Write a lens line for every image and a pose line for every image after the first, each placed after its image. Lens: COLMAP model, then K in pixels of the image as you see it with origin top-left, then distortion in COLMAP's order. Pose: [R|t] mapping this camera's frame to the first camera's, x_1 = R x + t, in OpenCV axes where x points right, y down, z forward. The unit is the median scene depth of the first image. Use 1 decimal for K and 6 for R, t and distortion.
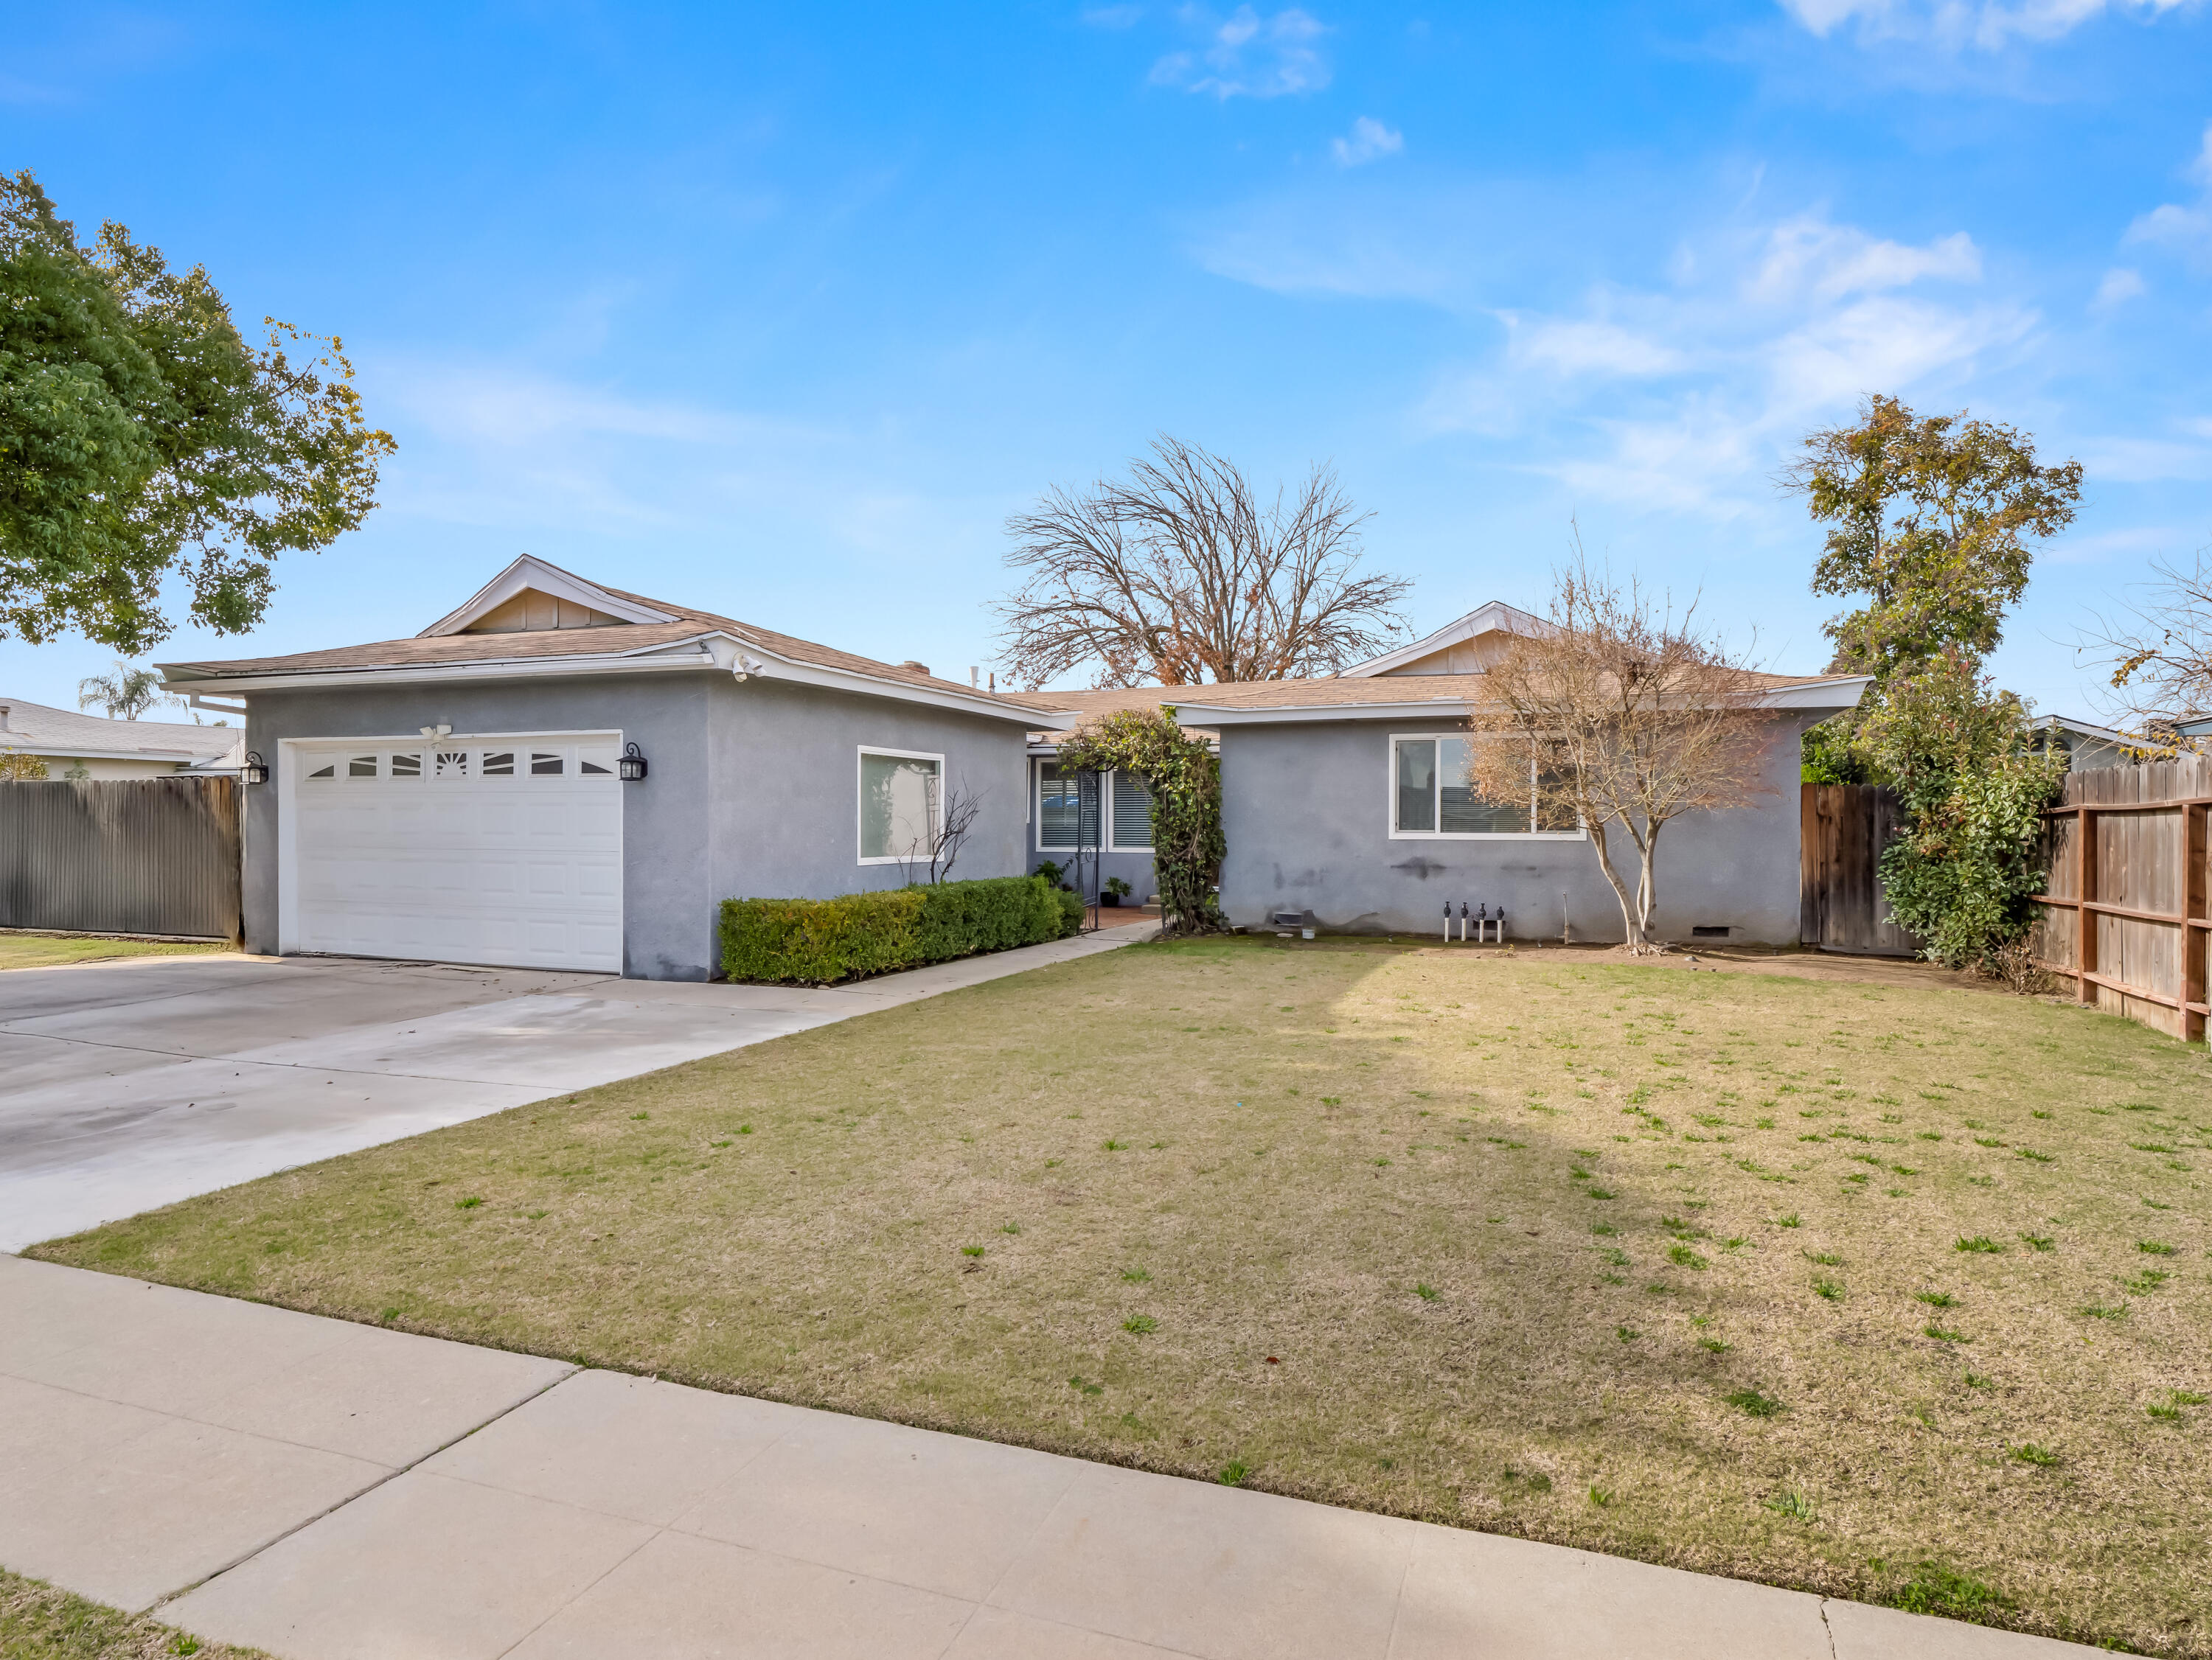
lens RADIAL K [[1272.2, 0, 1102.4], [0, 1272.2, 831.1], [0, 0, 1]] dist [-0.006999, -0.004405]
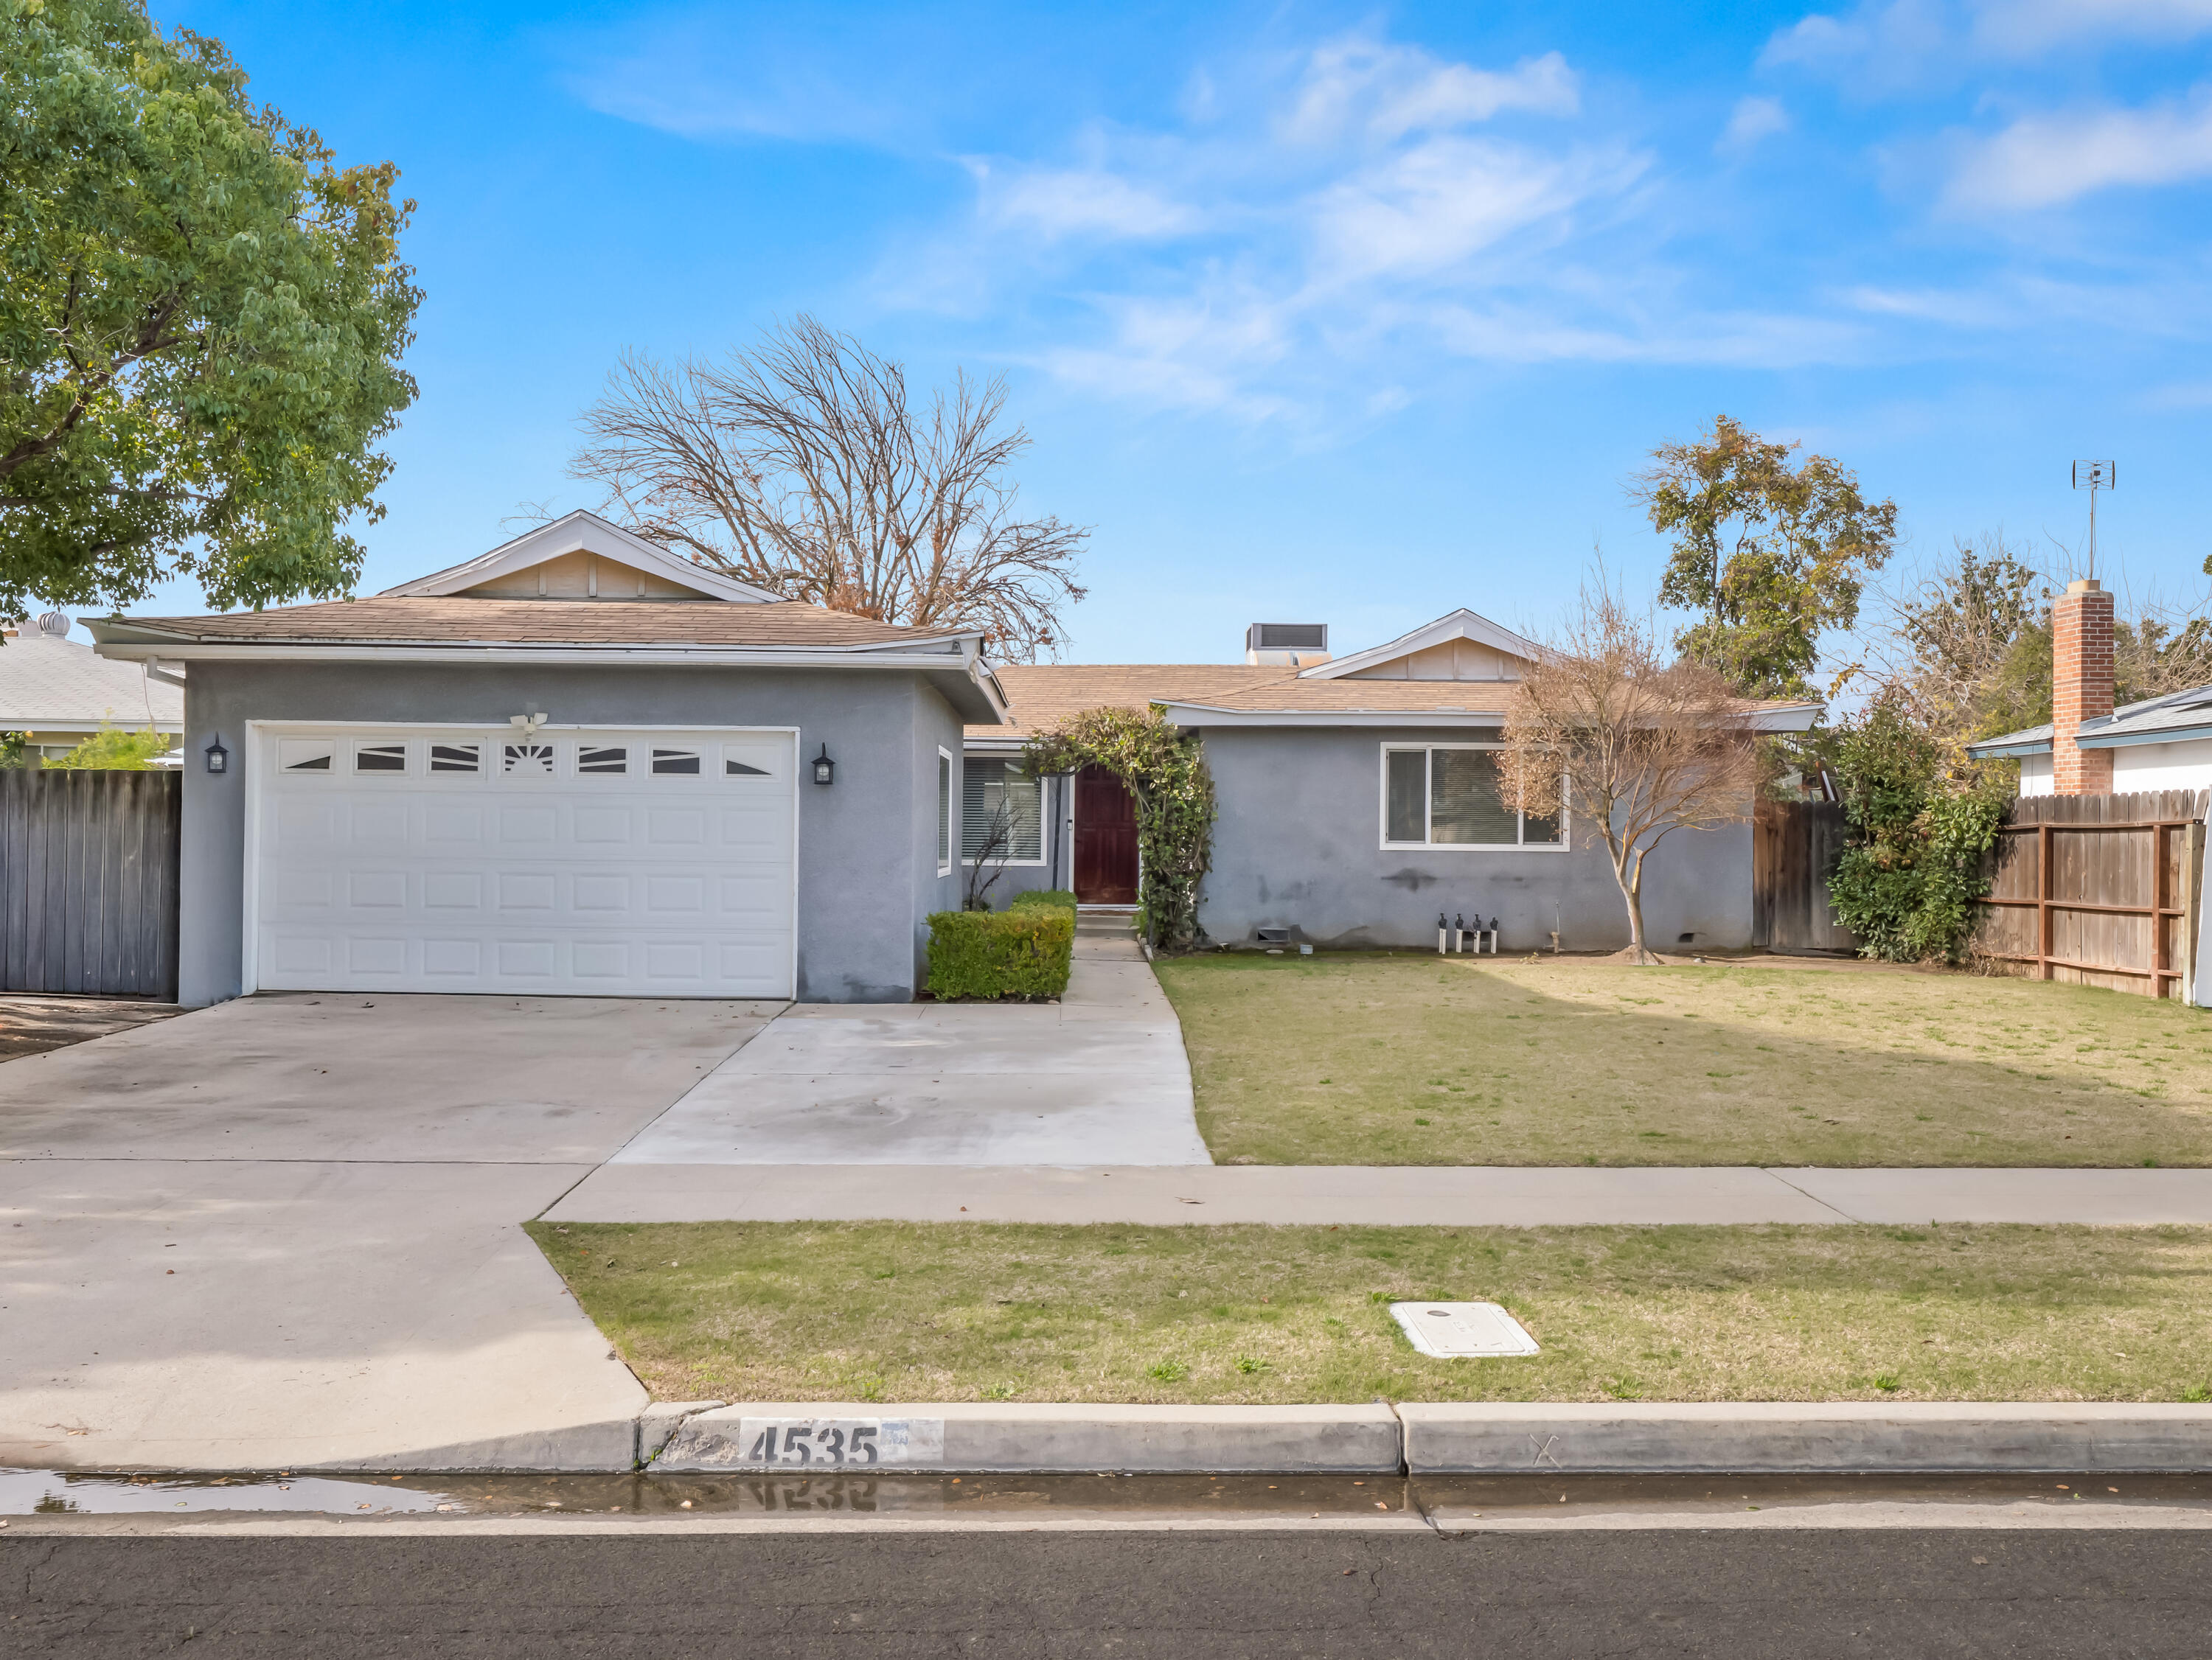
lens RADIAL K [[1817.1, 0, 1106.6], [0, 1817.1, 829.4], [0, 0, 1]] dist [-0.008764, 0.002642]
pose [[0.926703, 0.005865, 0.375748, -0.548015], [-0.003837, 0.999974, -0.006145, -0.000066], [-0.375774, 0.004252, 0.926701, -0.232193]]
